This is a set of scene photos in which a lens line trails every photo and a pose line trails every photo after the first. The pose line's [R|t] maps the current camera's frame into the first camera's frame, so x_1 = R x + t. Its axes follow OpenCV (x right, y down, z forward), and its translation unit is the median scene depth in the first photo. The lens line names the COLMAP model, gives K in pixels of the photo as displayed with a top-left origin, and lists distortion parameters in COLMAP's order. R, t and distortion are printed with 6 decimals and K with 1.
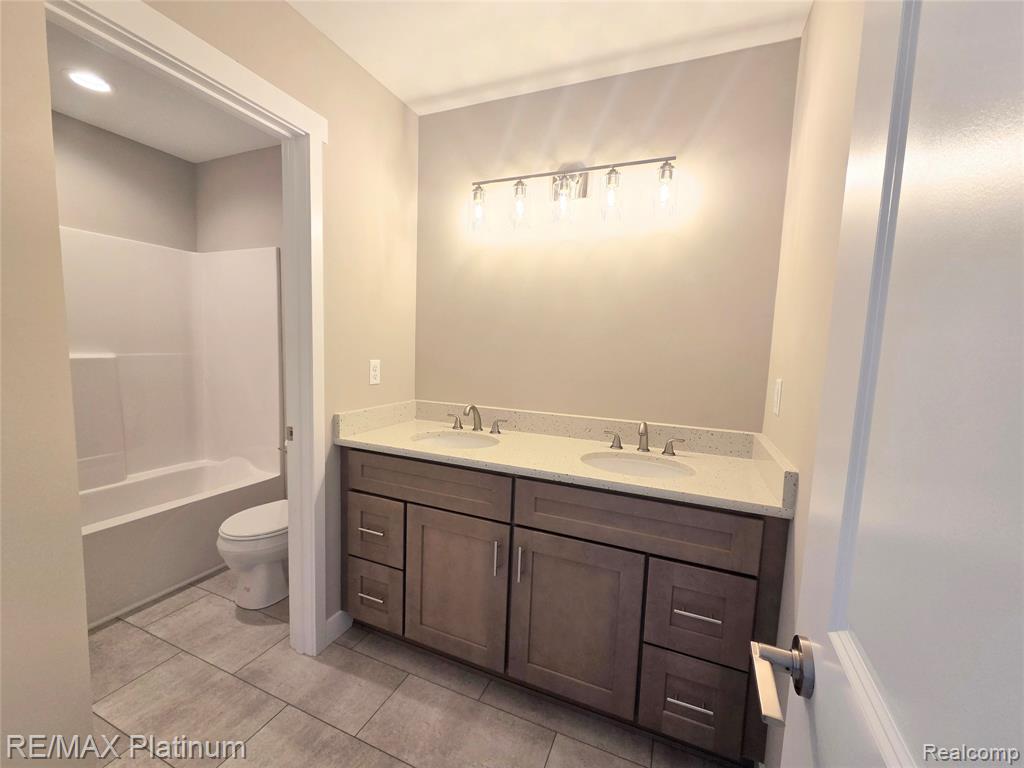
lens RADIAL K [[414.3, 0, 512.0], [0, 414.3, 384.0], [0, 0, 1]] dist [-0.000676, -0.000184]
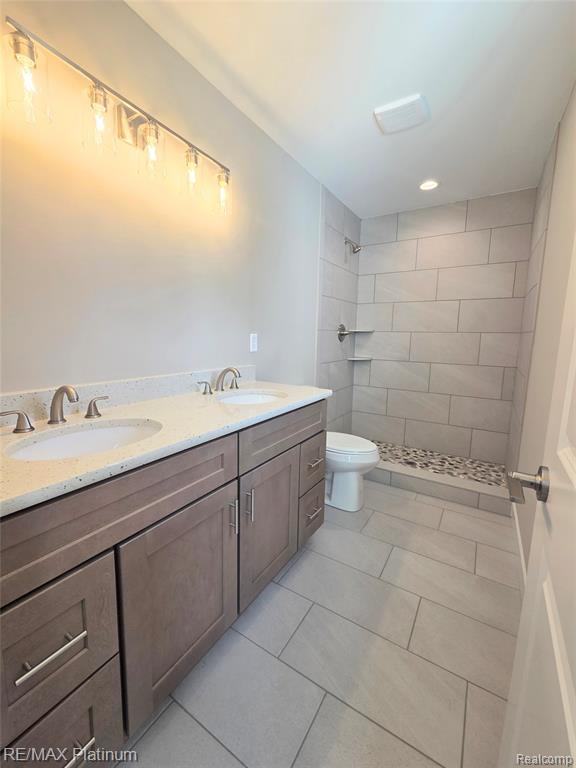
lens RADIAL K [[310.7, 0, 287.8], [0, 310.7, 374.5], [0, 0, 1]] dist [-0.000676, -0.000184]
pose [[0.151982, -0.143747, 0.977874, -0.661179], [0.096760, 0.986779, 0.130018, 0.003204], [-0.983636, 0.074859, 0.163882, 0.697010]]
